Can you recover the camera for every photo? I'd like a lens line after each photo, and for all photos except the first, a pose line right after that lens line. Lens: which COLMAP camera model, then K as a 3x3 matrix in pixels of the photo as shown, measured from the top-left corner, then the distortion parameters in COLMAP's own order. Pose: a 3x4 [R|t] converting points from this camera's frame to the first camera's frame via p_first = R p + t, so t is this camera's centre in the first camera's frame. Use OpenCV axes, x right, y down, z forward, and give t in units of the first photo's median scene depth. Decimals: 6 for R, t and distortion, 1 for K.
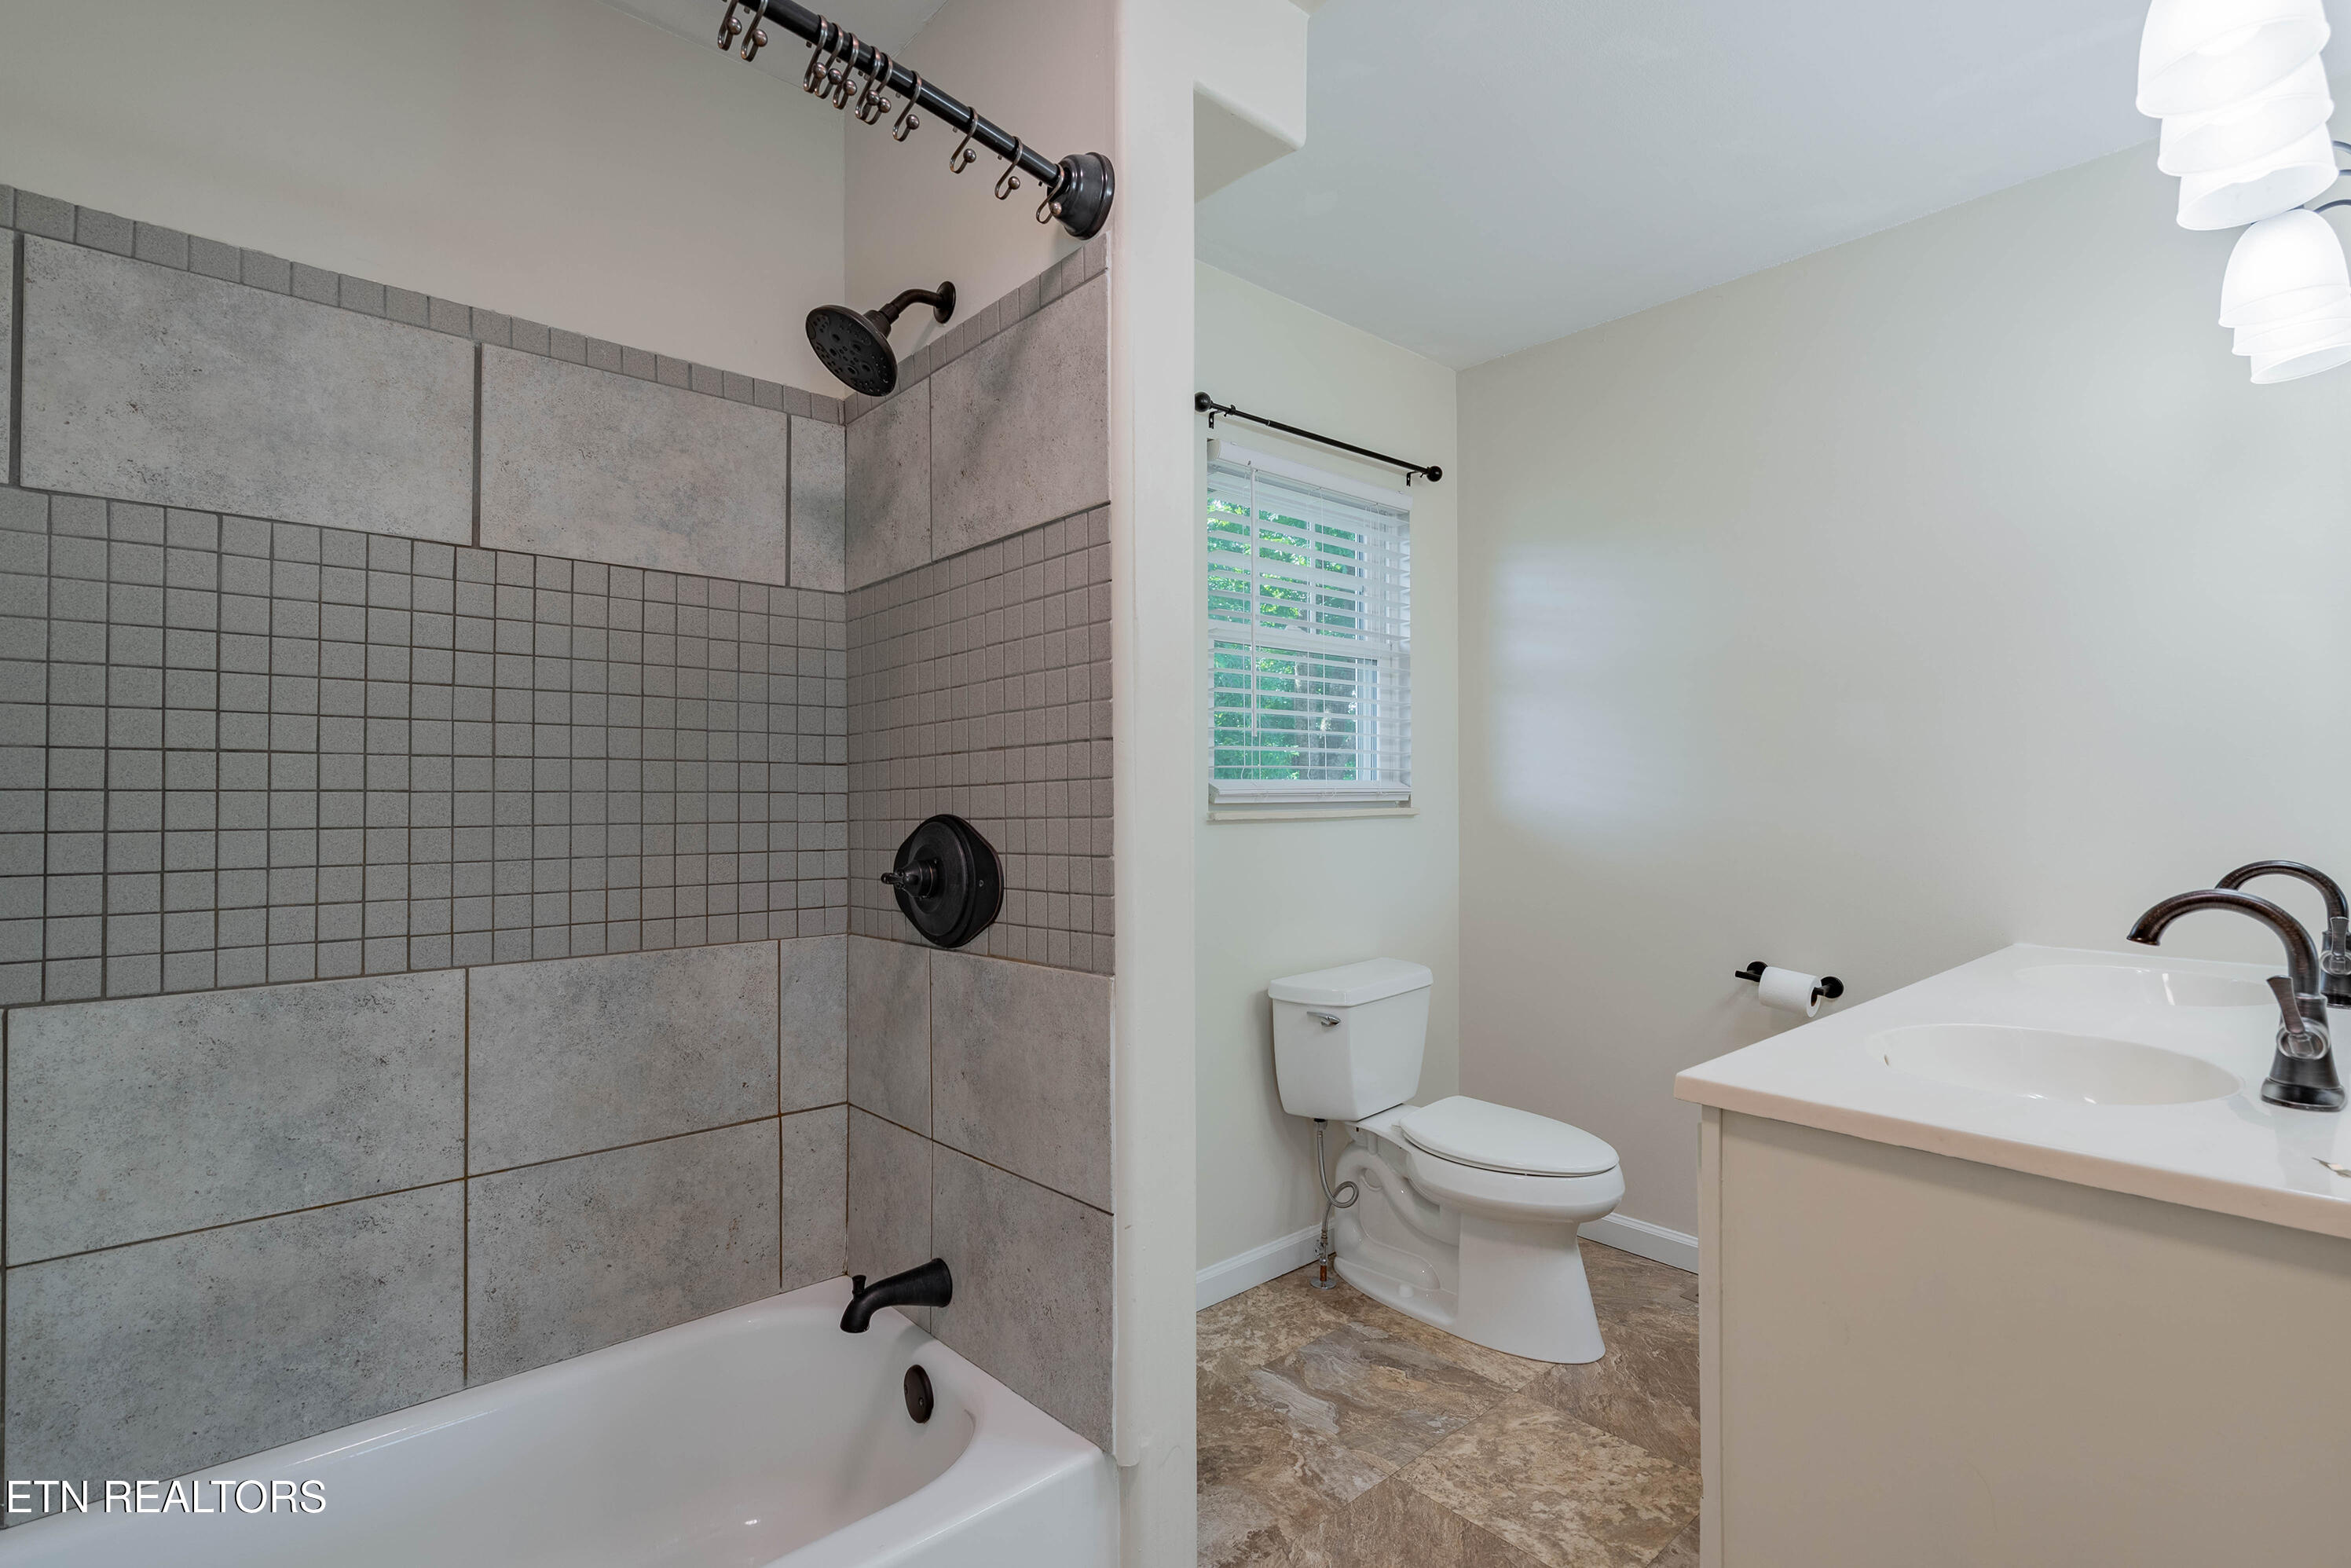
lens RADIAL K [[1078.5, 0, 1178.0], [0, 1078.5, 786.5], [0, 0, 1]] dist [-0.004152, 0.002394]
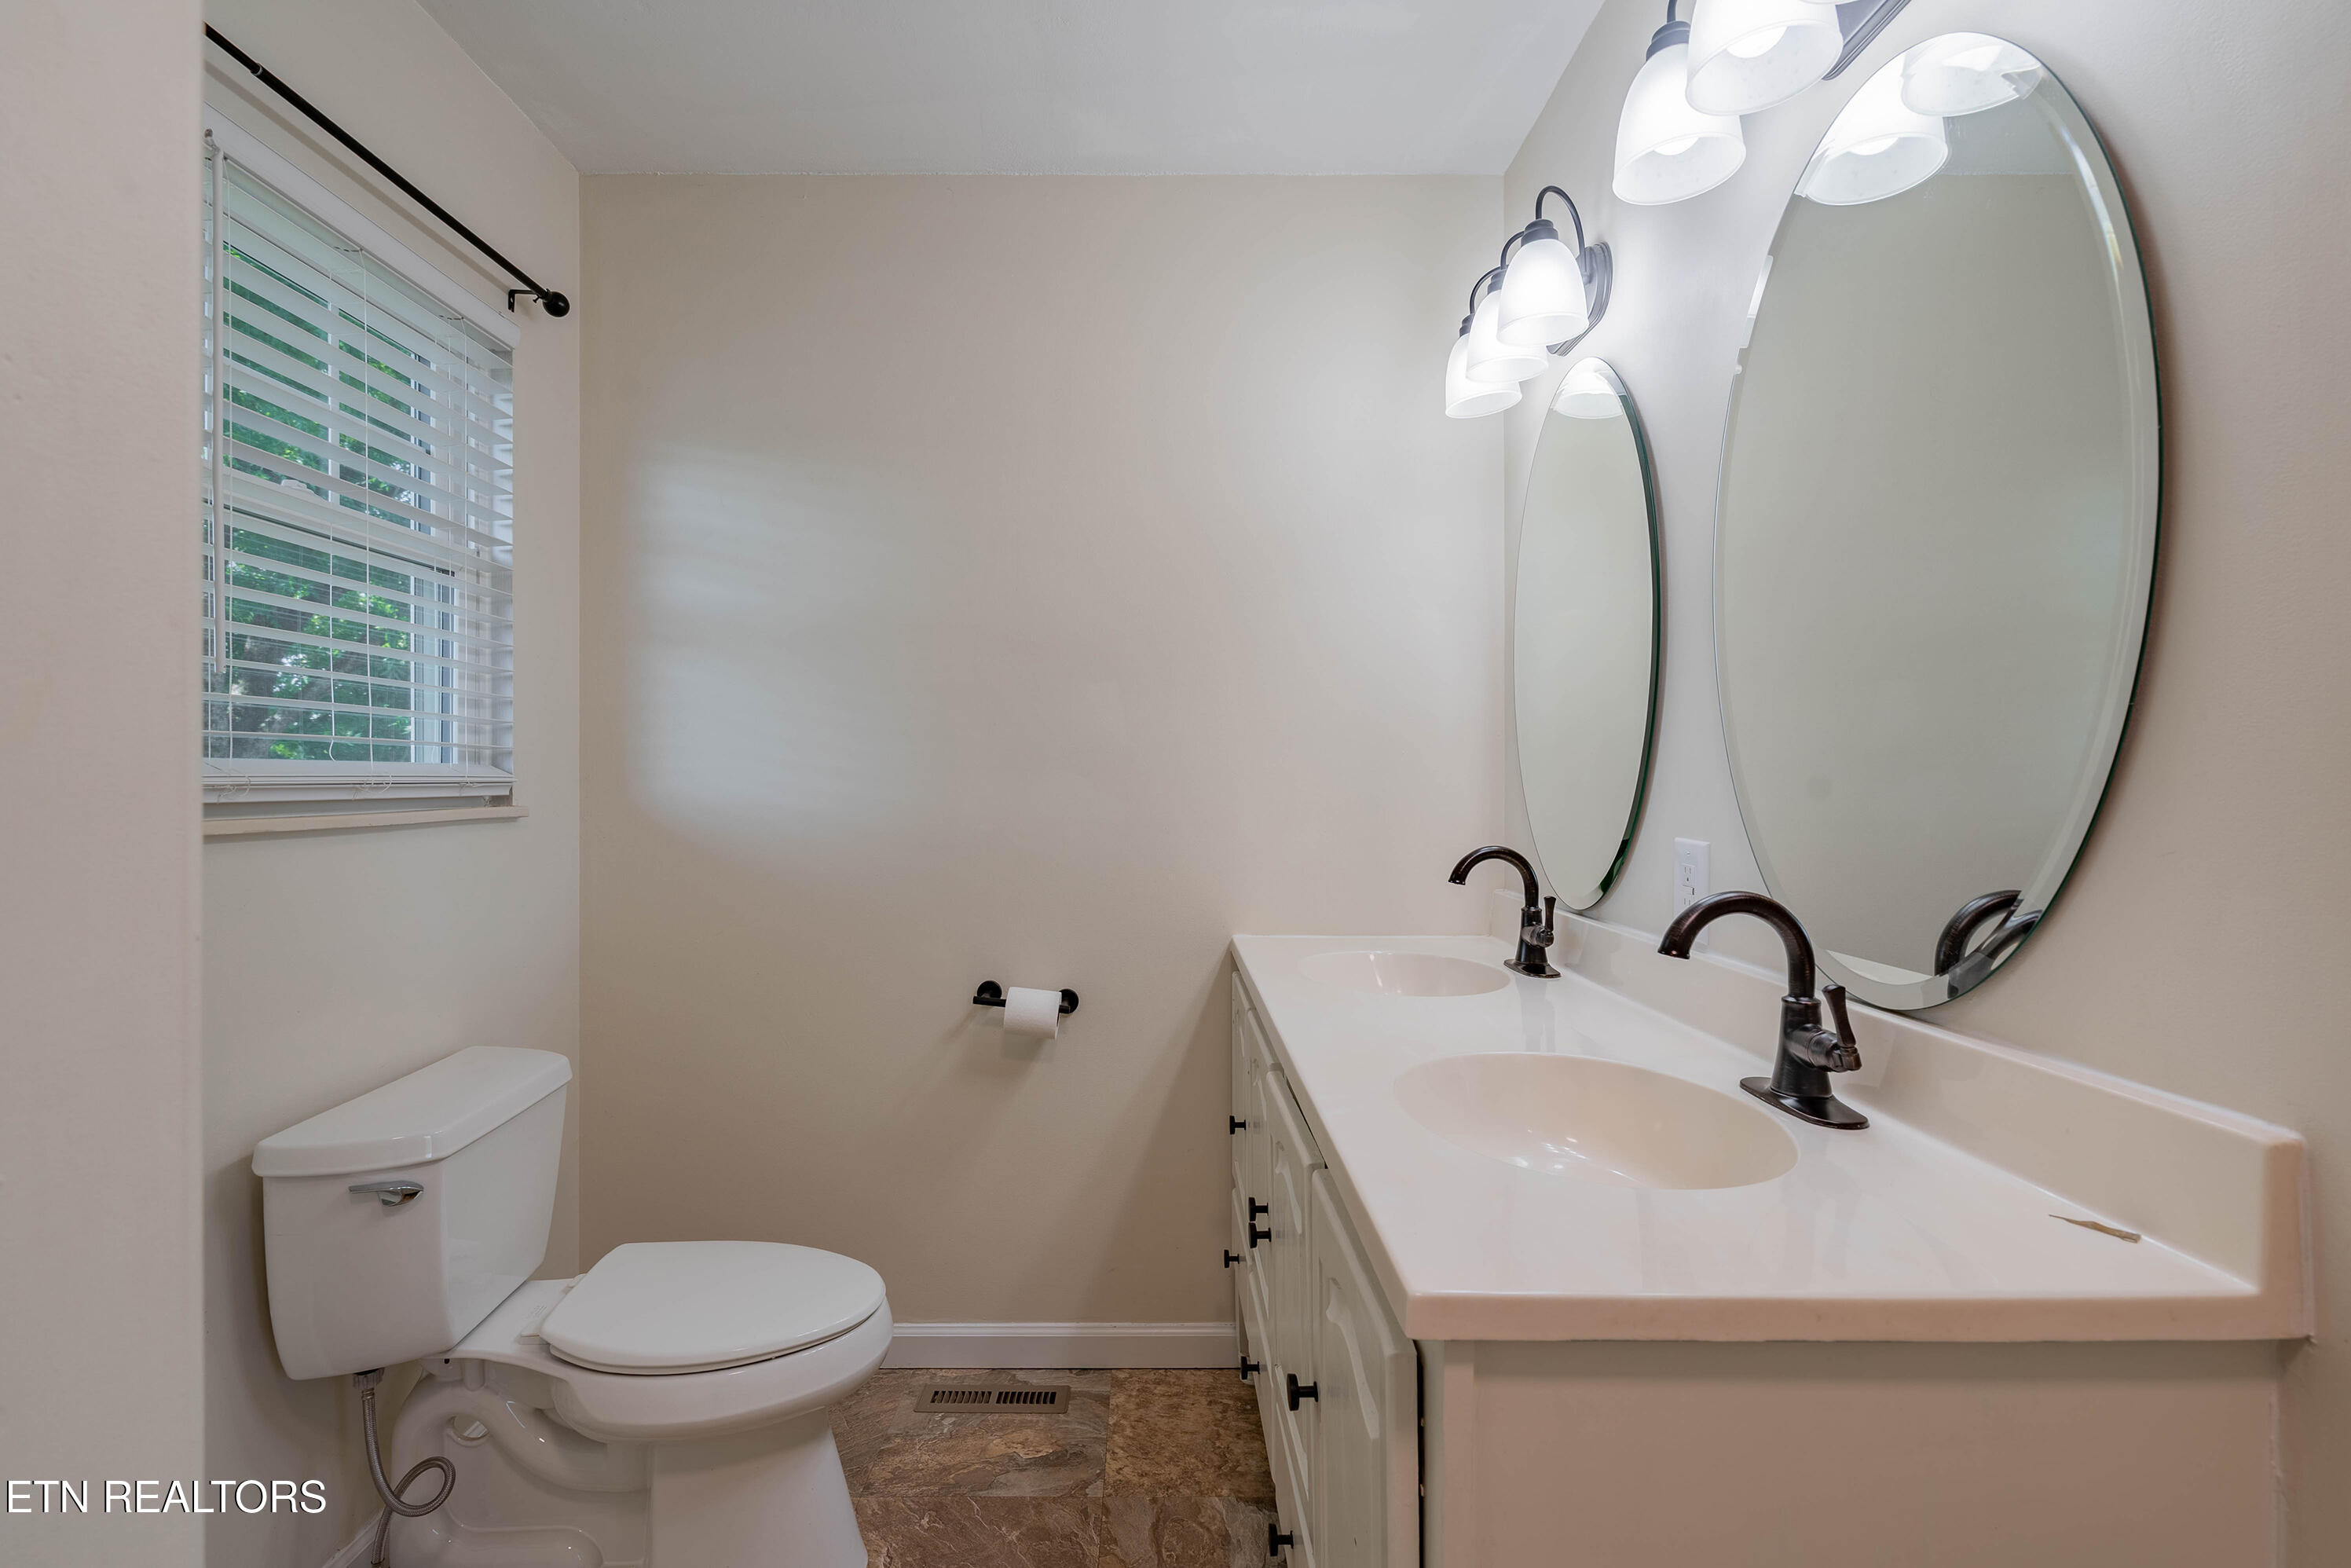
lens RADIAL K [[1078.5, 0, 1151.1], [0, 1078.5, 776.3], [0, 0, 1]] dist [-0.004152, 0.002394]
pose [[0.660001, 0.003676, 0.751256, -0.019062], [-0.004953, 0.999988, -0.000542, 0.000267], [-0.751248, -0.003364, 0.660011, 0.306701]]
